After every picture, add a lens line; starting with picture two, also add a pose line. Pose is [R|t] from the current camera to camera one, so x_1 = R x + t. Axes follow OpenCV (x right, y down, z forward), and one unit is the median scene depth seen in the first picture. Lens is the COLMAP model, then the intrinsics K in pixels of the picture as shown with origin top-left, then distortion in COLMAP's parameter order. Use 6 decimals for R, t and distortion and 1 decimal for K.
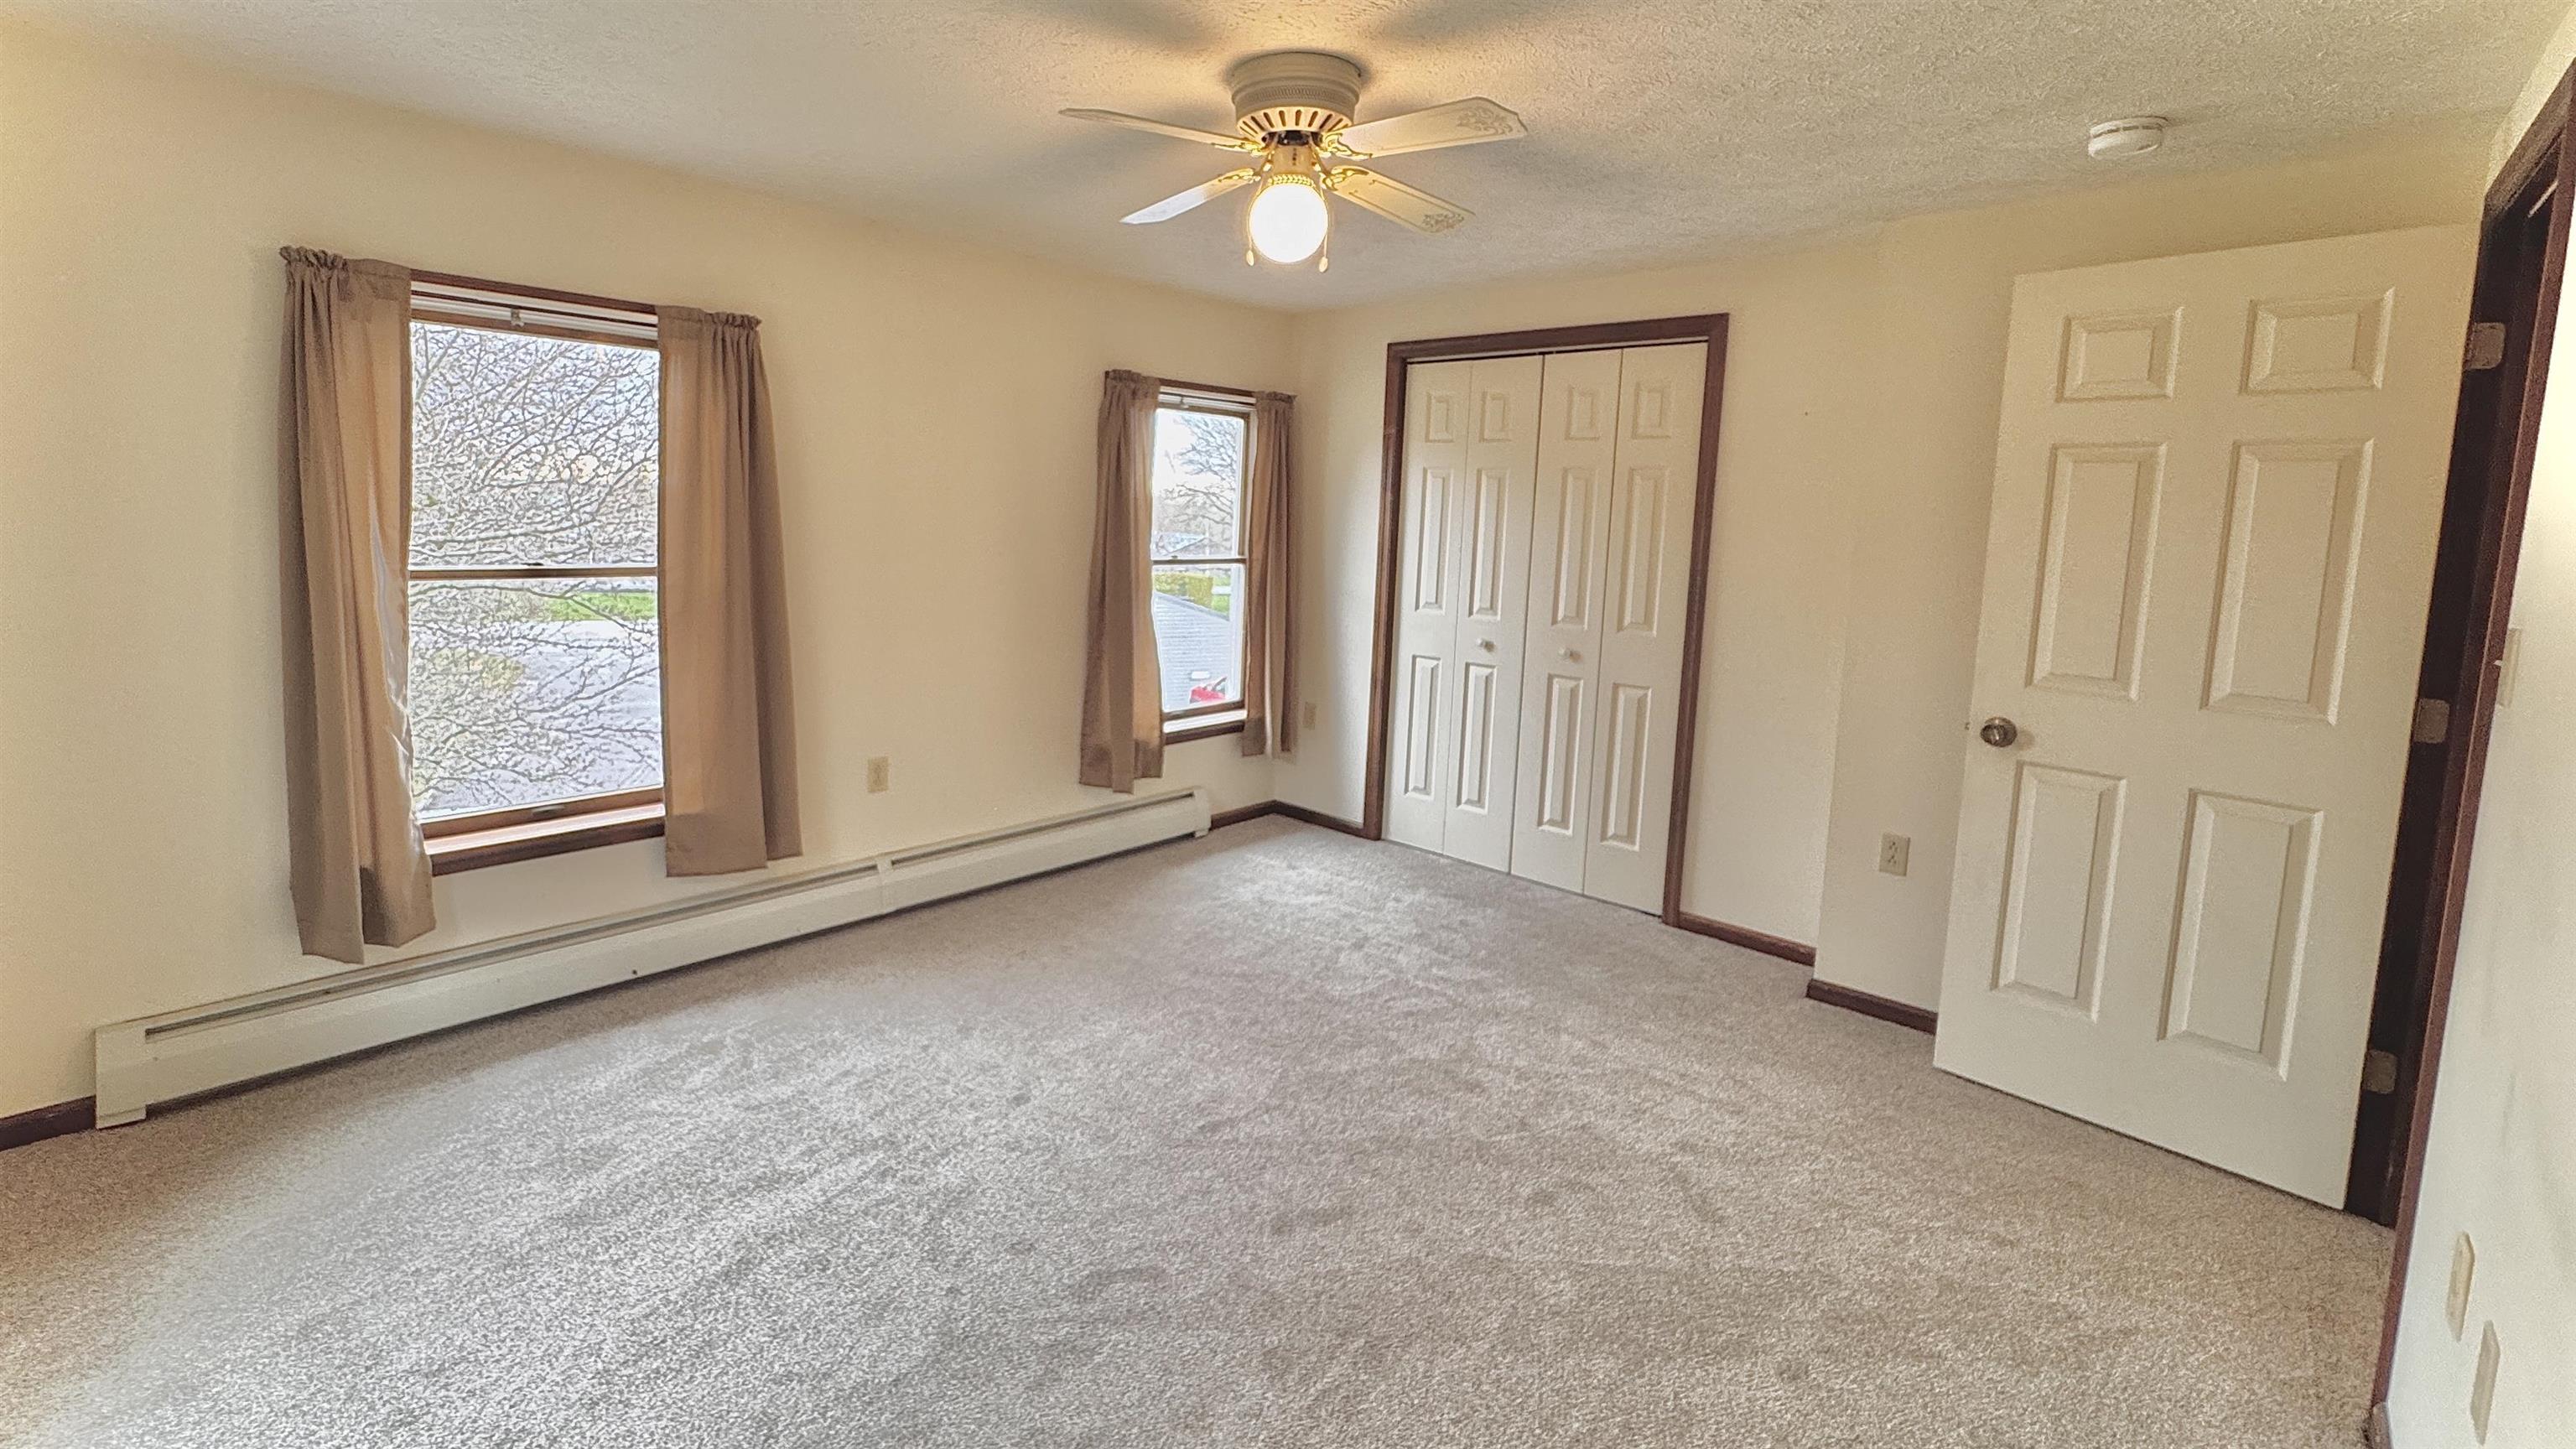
lens RADIAL K [[1024.3, 0, 1220.7], [0, 1024.3, 616.3], [0, 0, 1]] dist [0.000617, 0.000213]
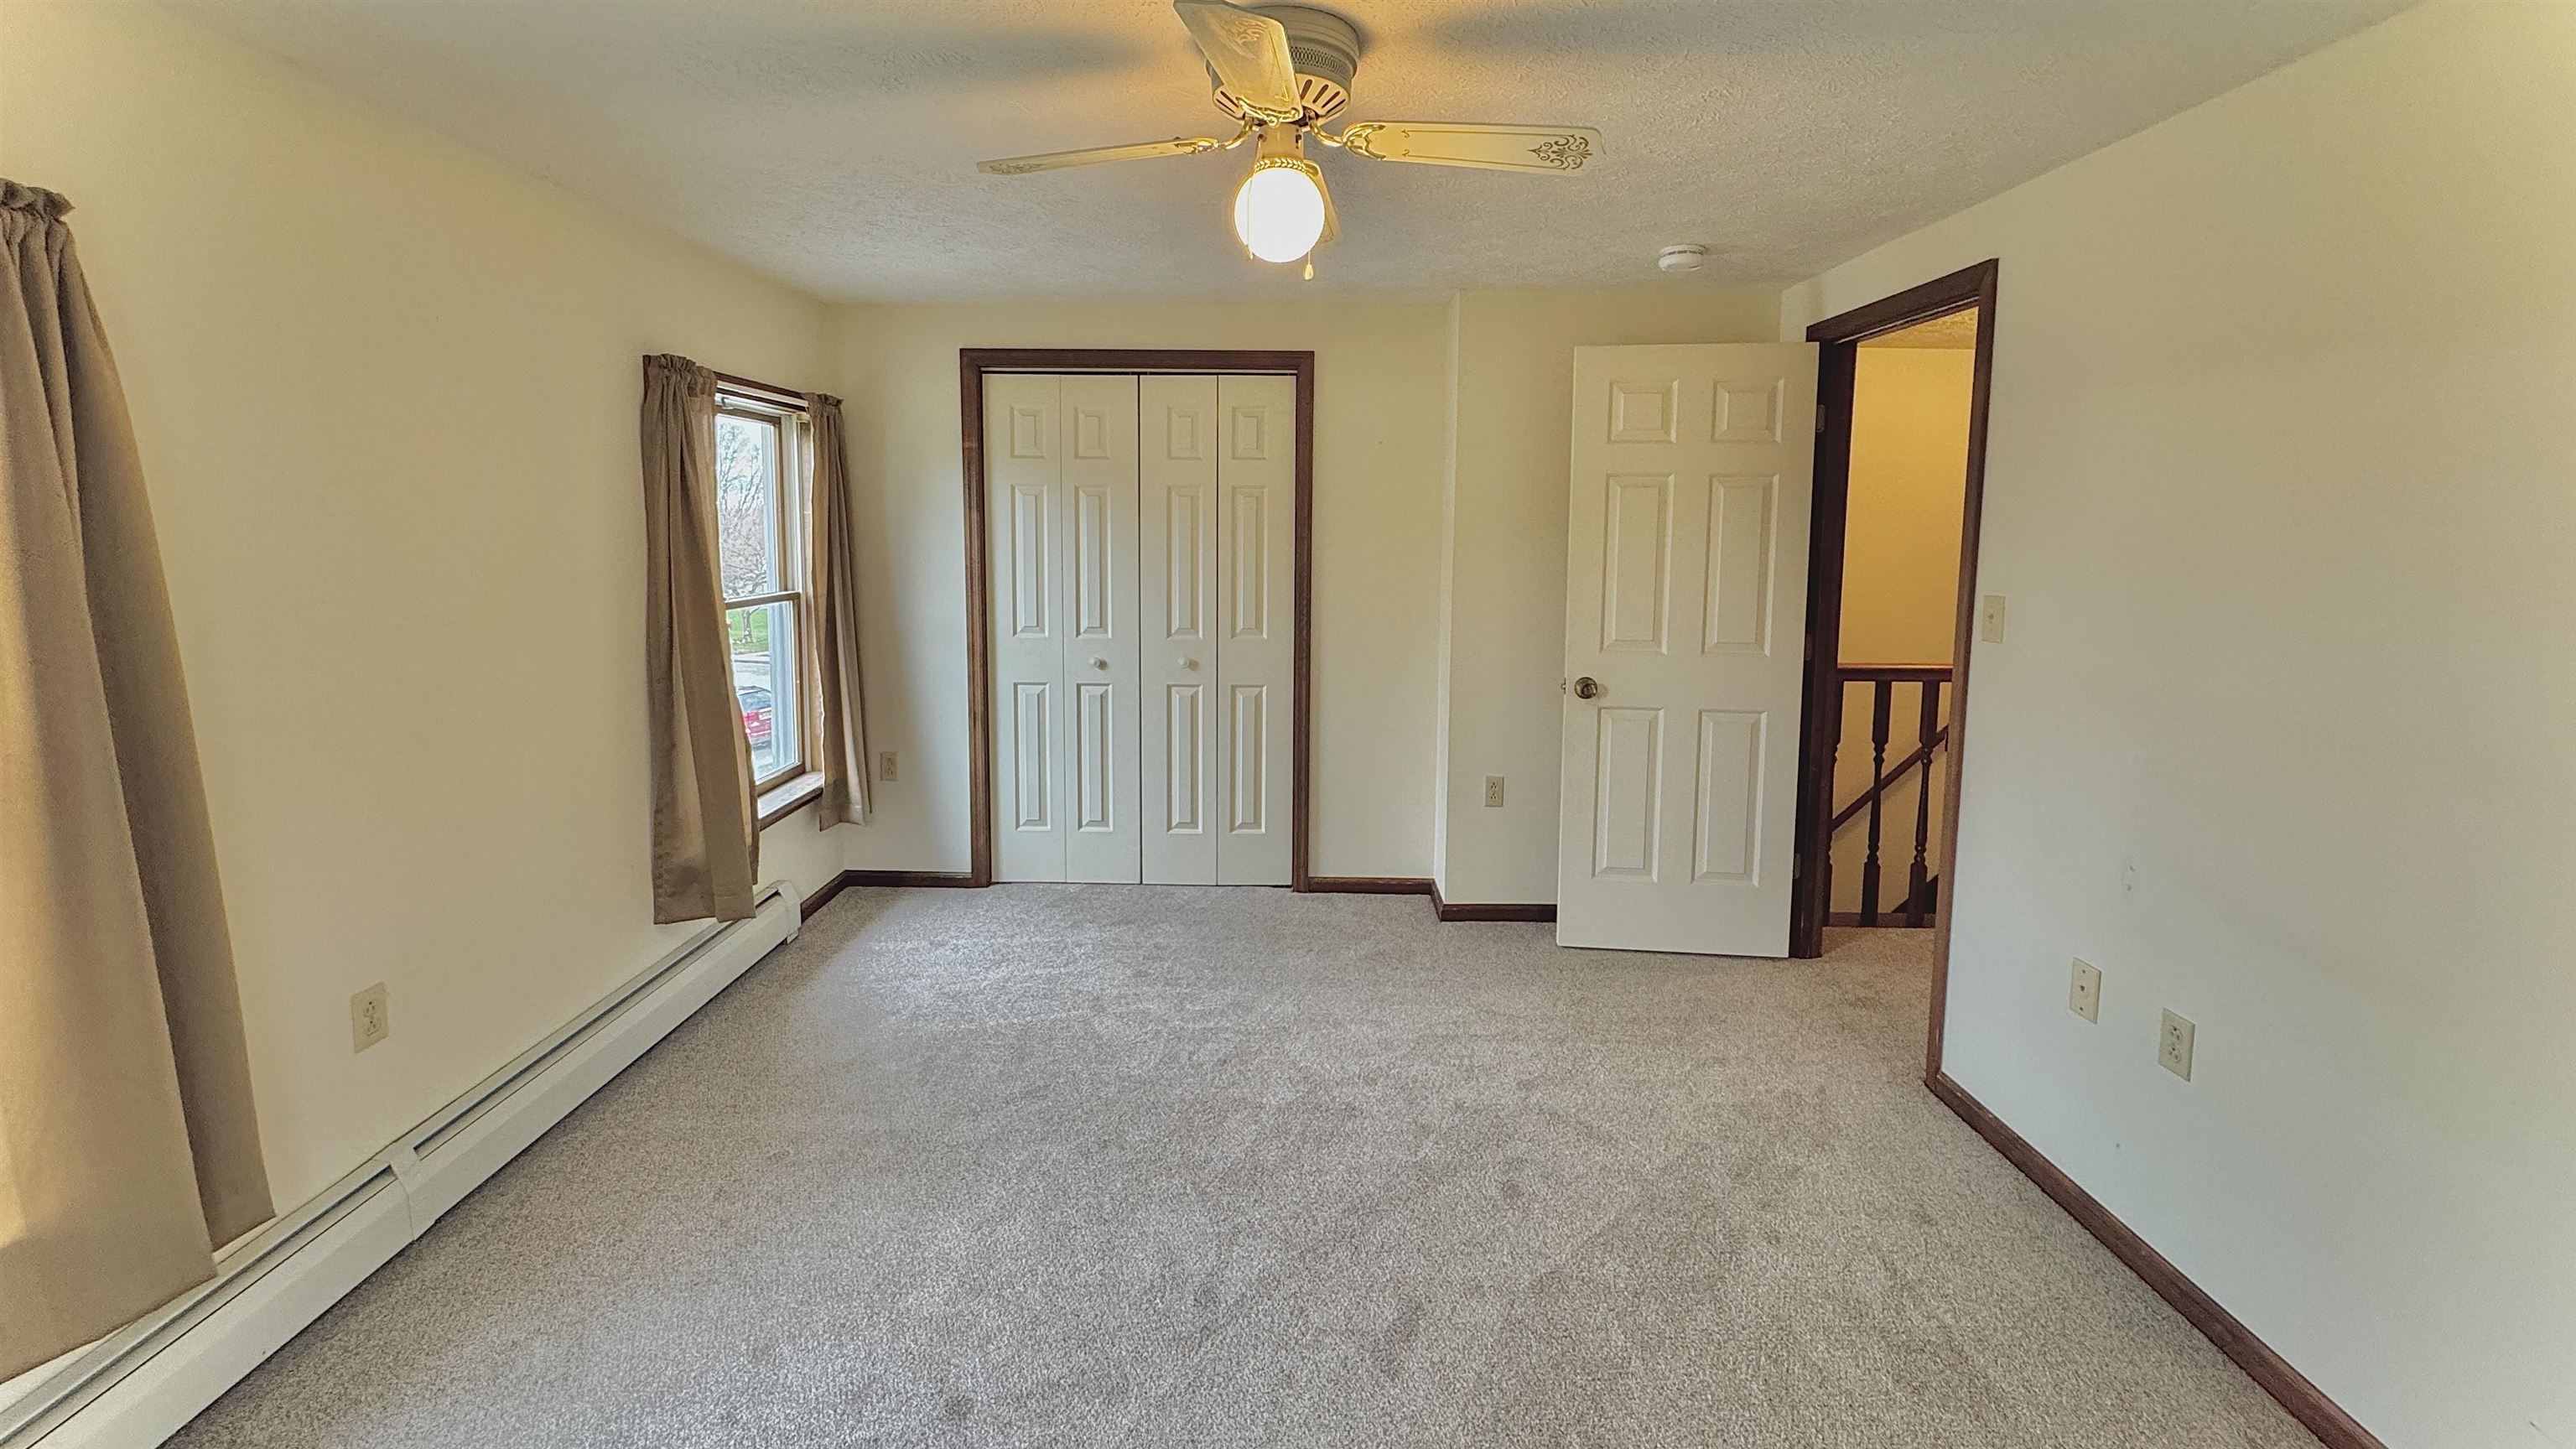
lens RADIAL K [[958.5, 0, 1221.0], [0, 958.5, 621.6], [0, 0, 1]] dist [-0.000391, 0.000028]
pose [[0.756676, -0.097293, 0.646511, -0.291457], [0.088139, 0.995018, 0.046583, -0.053422], [-0.647822, 0.021735, 0.761481, 0.250061]]
